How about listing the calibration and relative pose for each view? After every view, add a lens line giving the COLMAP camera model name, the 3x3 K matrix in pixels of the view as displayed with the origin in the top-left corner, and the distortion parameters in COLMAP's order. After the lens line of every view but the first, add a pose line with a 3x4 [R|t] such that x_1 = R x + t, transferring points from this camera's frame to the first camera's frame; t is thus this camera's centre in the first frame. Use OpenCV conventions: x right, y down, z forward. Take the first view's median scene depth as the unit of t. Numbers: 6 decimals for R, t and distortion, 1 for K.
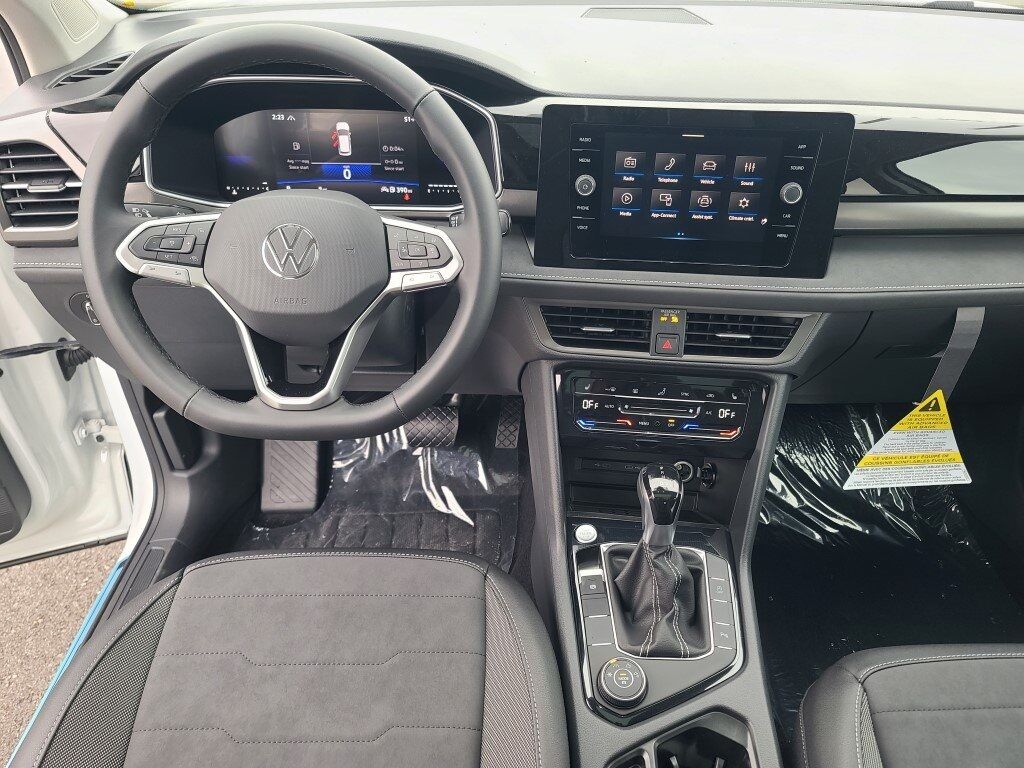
lens RADIAL K [[751.1, 0, 513.5], [0, 751.1, 411.1], [0, 0, 1]] dist [0.072670, -0.059079]
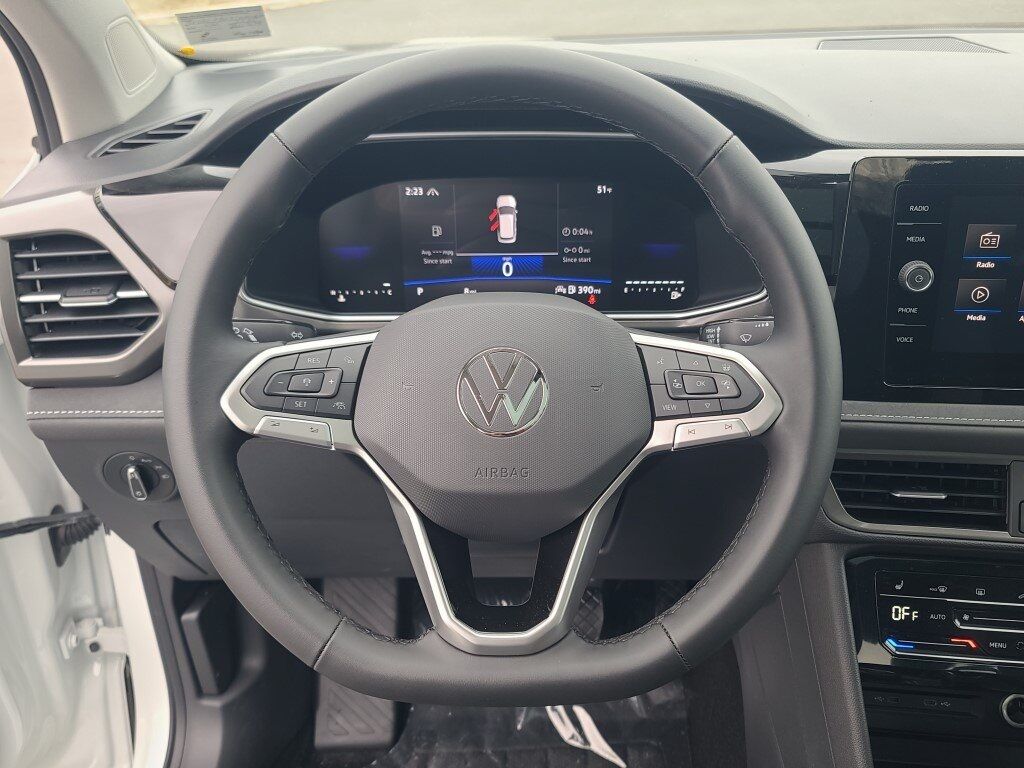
lens RADIAL K [[916.2, 0, 512.4], [0, 916.2, 417.7], [0, 0, 1]] dist [0.037053, 0.004543]
pose [[0.999747, -0.015826, -0.016010, -0.221145], [0.013390, 0.989739, -0.142259, -0.068787], [0.018097, 0.142008, 0.989700, 0.221683]]
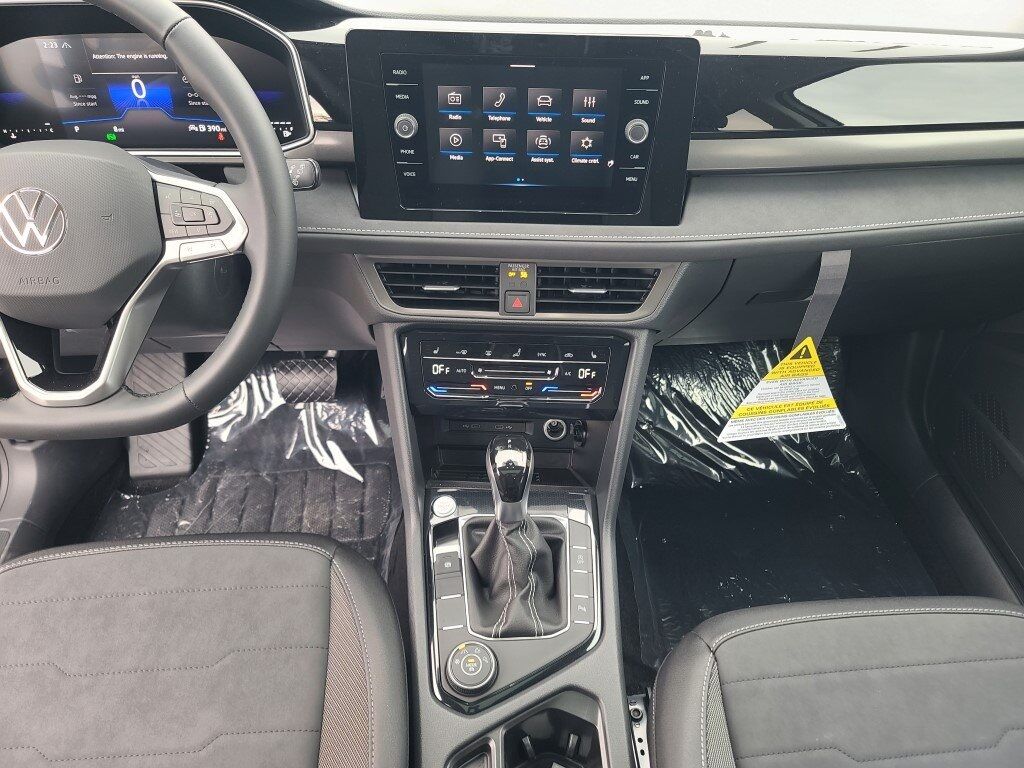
lens RADIAL K [[751.1, 0, 513.5], [0, 751.1, 411.1], [0, 0, 1]] dist [0.072670, -0.059079]
pose [[0.997497, -0.045349, 0.054253, 0.146226], [0.038758, 0.992386, 0.116914, -0.065507], [-0.059142, -0.114518, 0.991659, 0.082688]]
